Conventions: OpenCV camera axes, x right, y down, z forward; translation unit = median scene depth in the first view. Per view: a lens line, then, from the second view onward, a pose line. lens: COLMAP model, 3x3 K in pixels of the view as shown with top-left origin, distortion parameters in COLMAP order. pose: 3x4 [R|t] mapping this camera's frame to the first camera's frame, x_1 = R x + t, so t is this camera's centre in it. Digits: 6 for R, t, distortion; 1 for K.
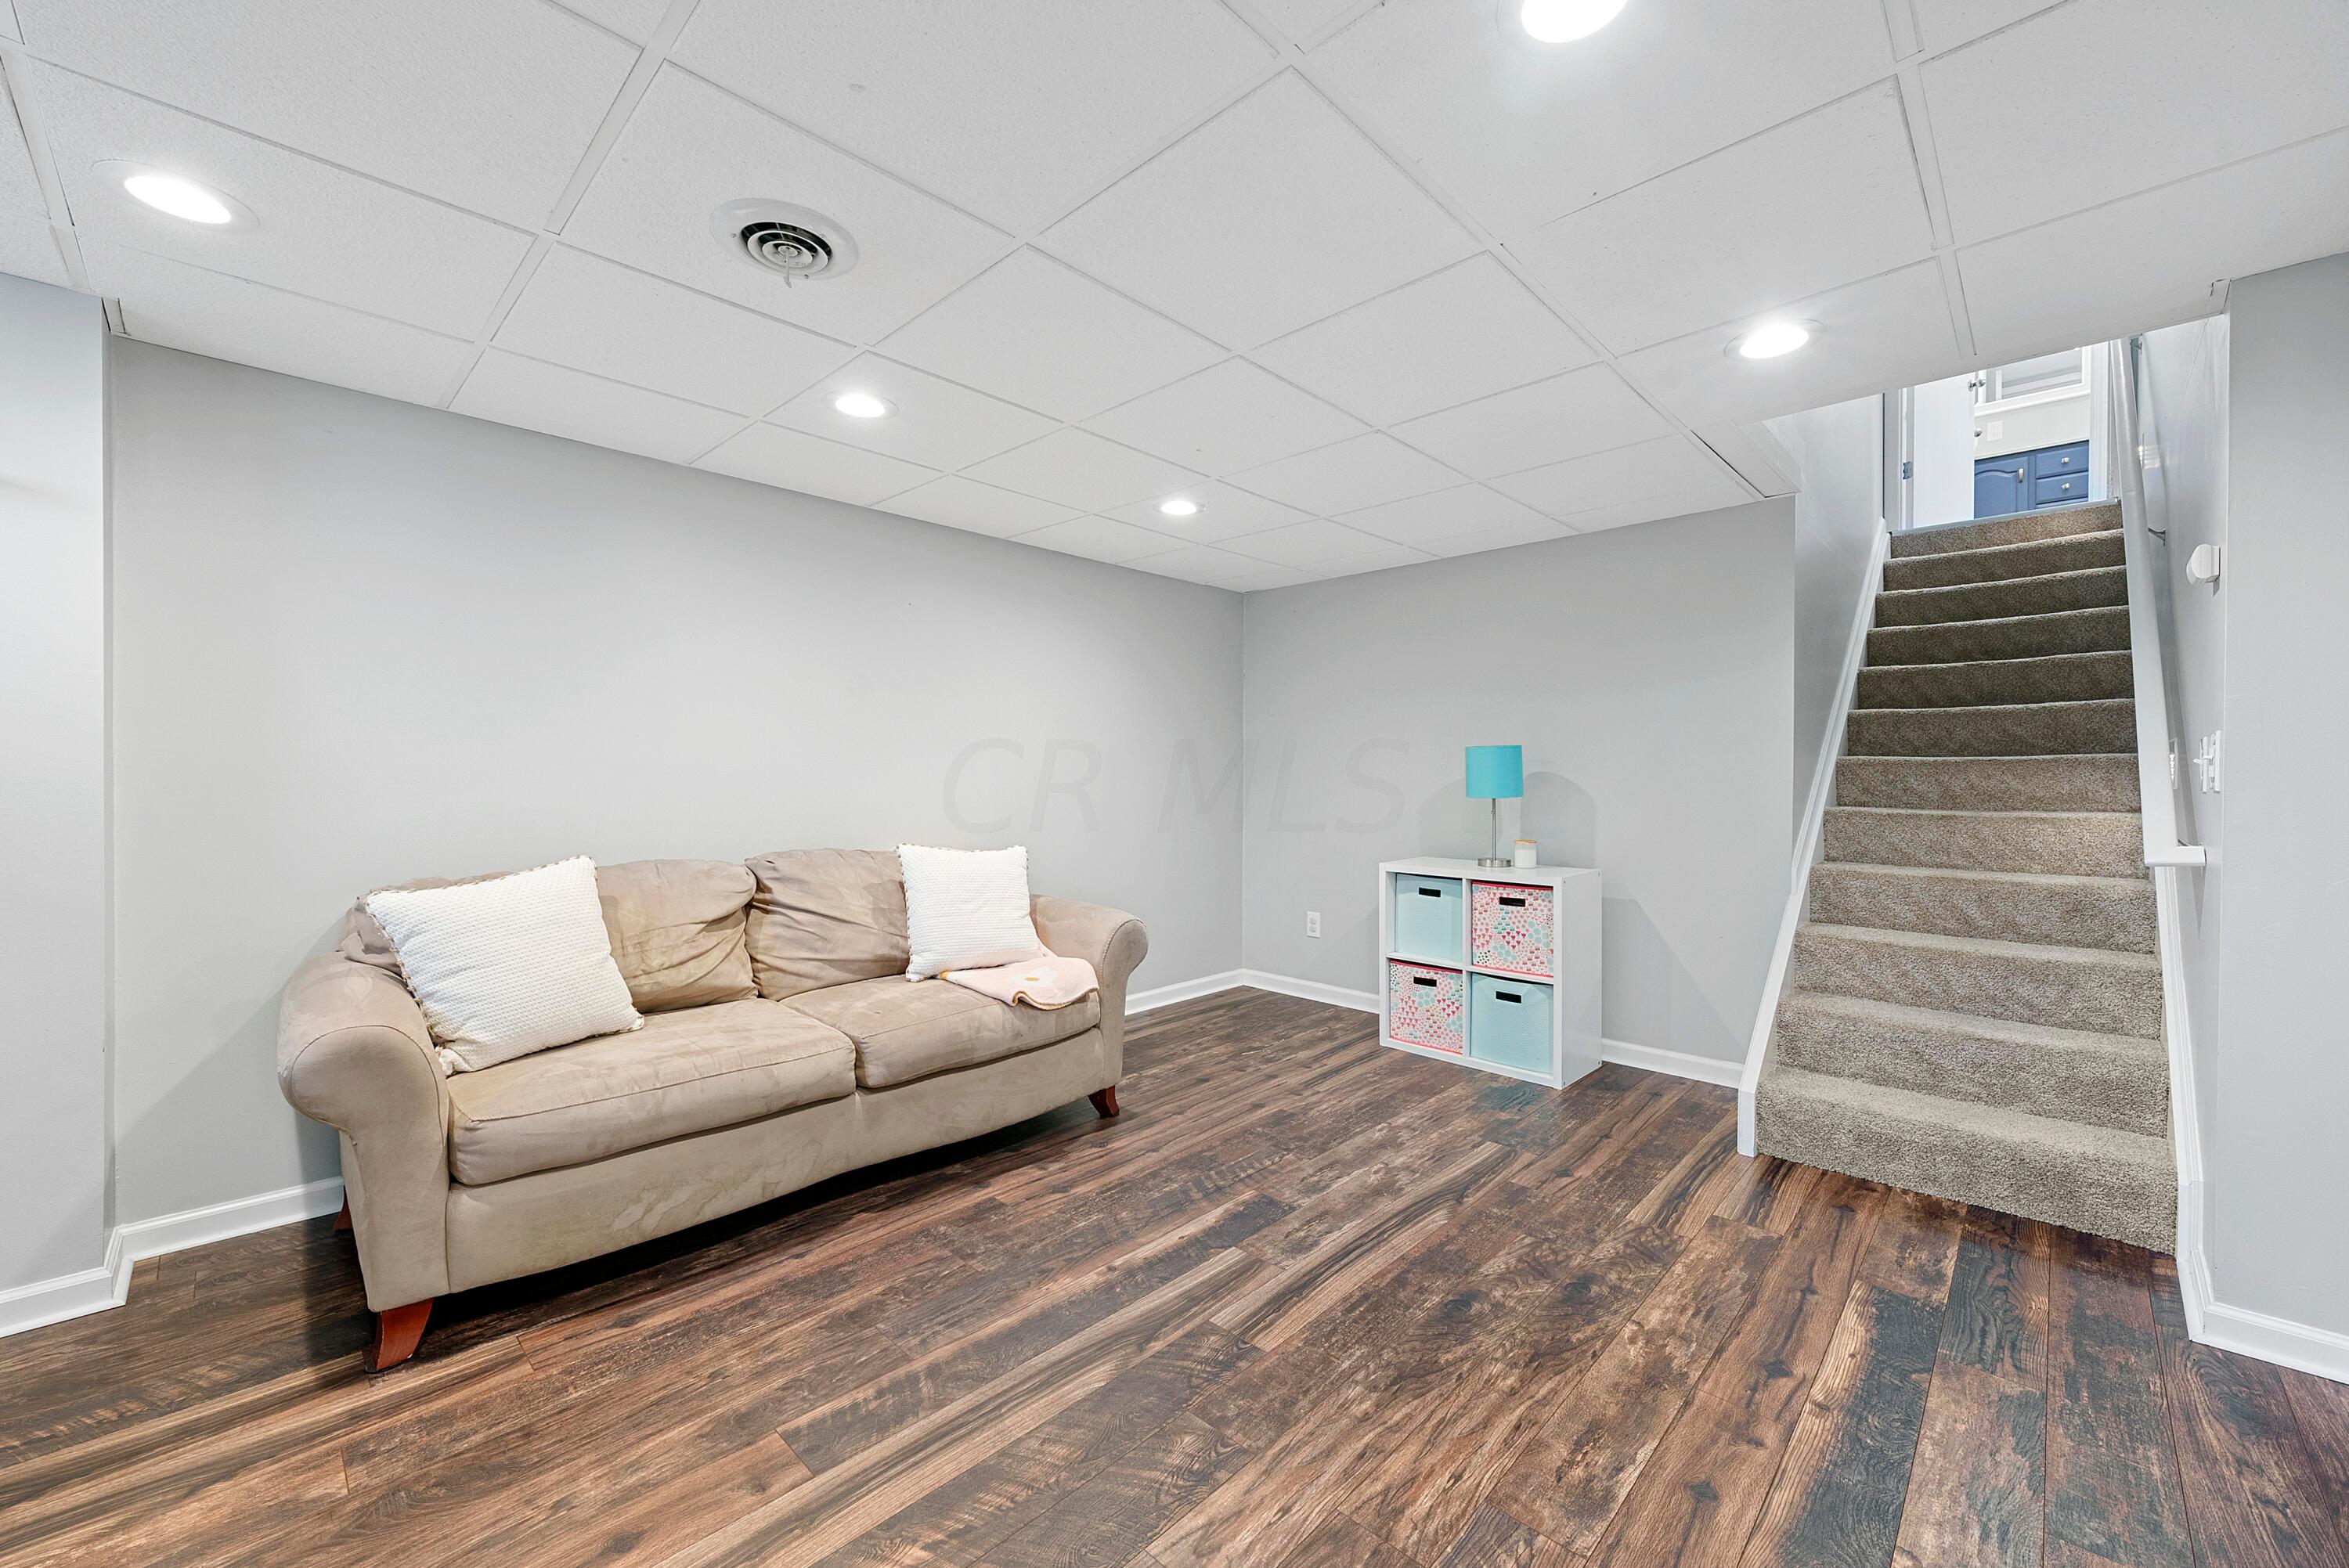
lens RADIAL K [[912.8, 0, 1175.8], [0, 912.8, 772.9], [0, 0, 1]] dist [-0.001089, 0.000248]
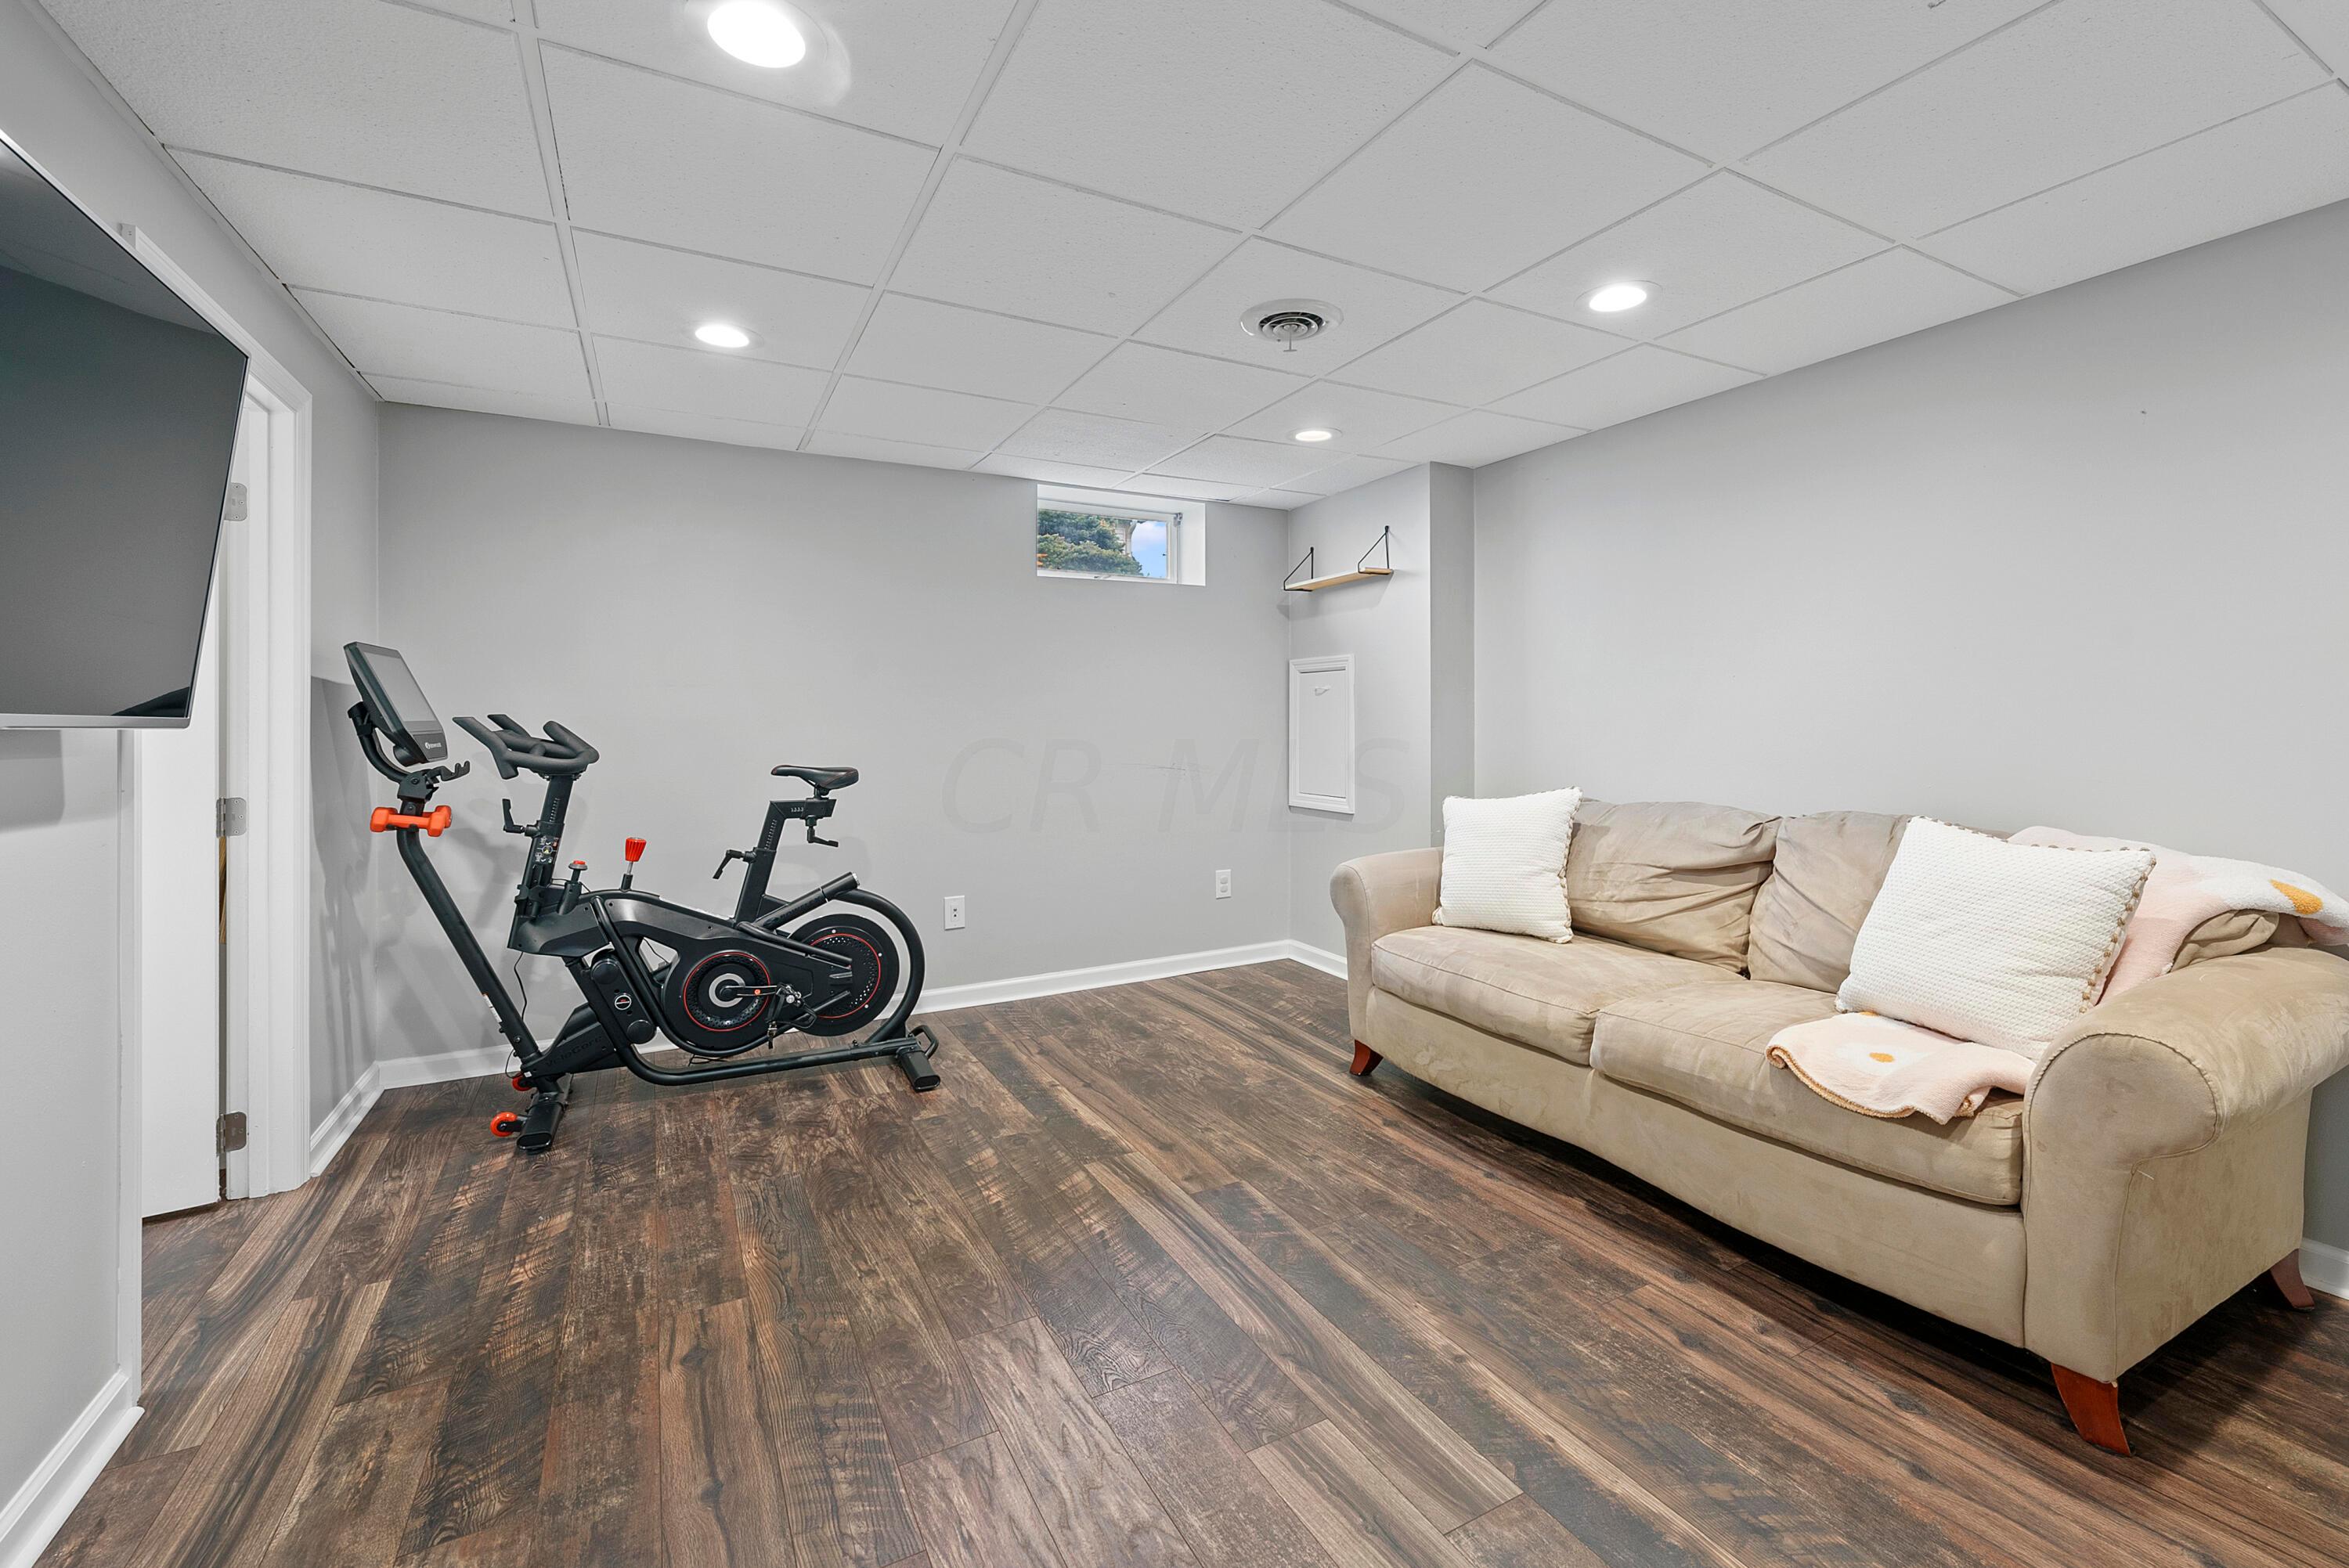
lens RADIAL K [[985.0, 0, 1185.2], [0, 985.0, 727.6], [0, 0, 1]] dist [0.001098, -0.000071]
pose [[-0.293936, 0.006100, -0.955805, 0.815669], [0.010827, 0.999937, 0.003052, 0.009850], [0.955764, -0.009452, -0.293984, 1.070237]]
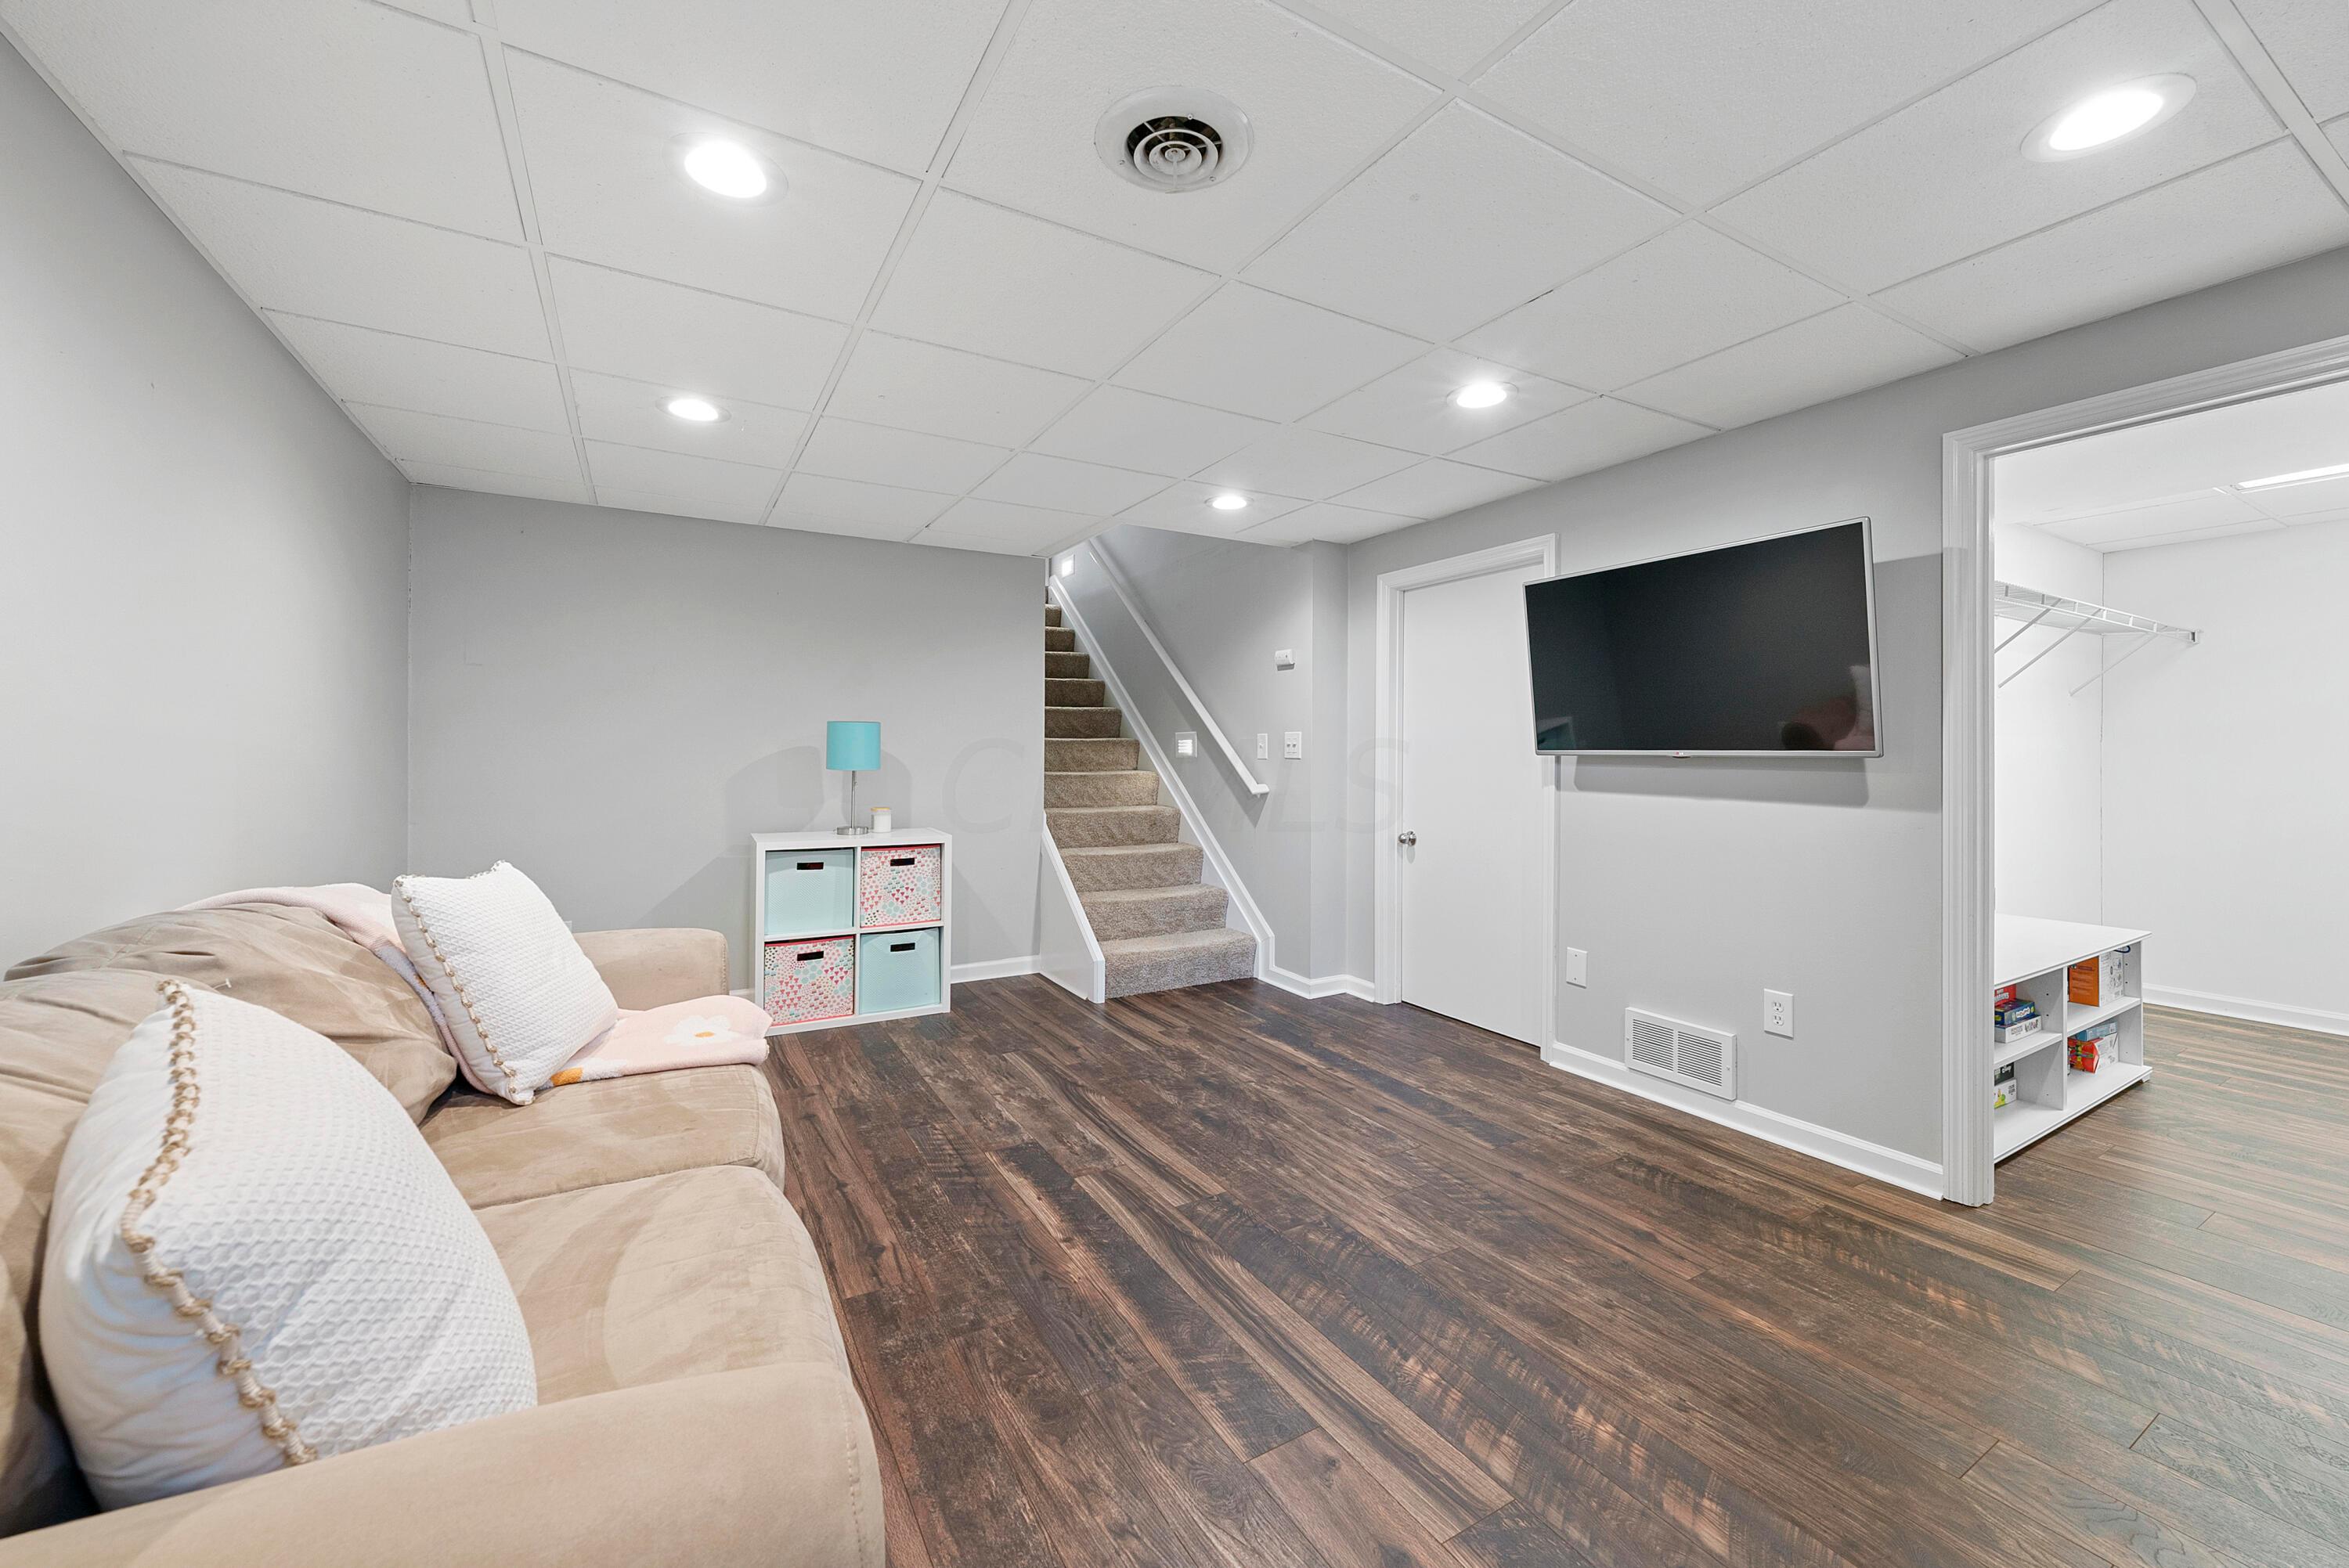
lens RADIAL K [[912.8, 0, 1175.8], [0, 912.8, 772.9], [0, 0, 1]] dist [-0.001089, 0.000248]
pose [[0.265612, -0.022464, 0.963818, -1.037286], [-0.008877, 0.999629, 0.025745, 0.001893], [-0.964039, -0.015394, 0.265314, 0.651360]]
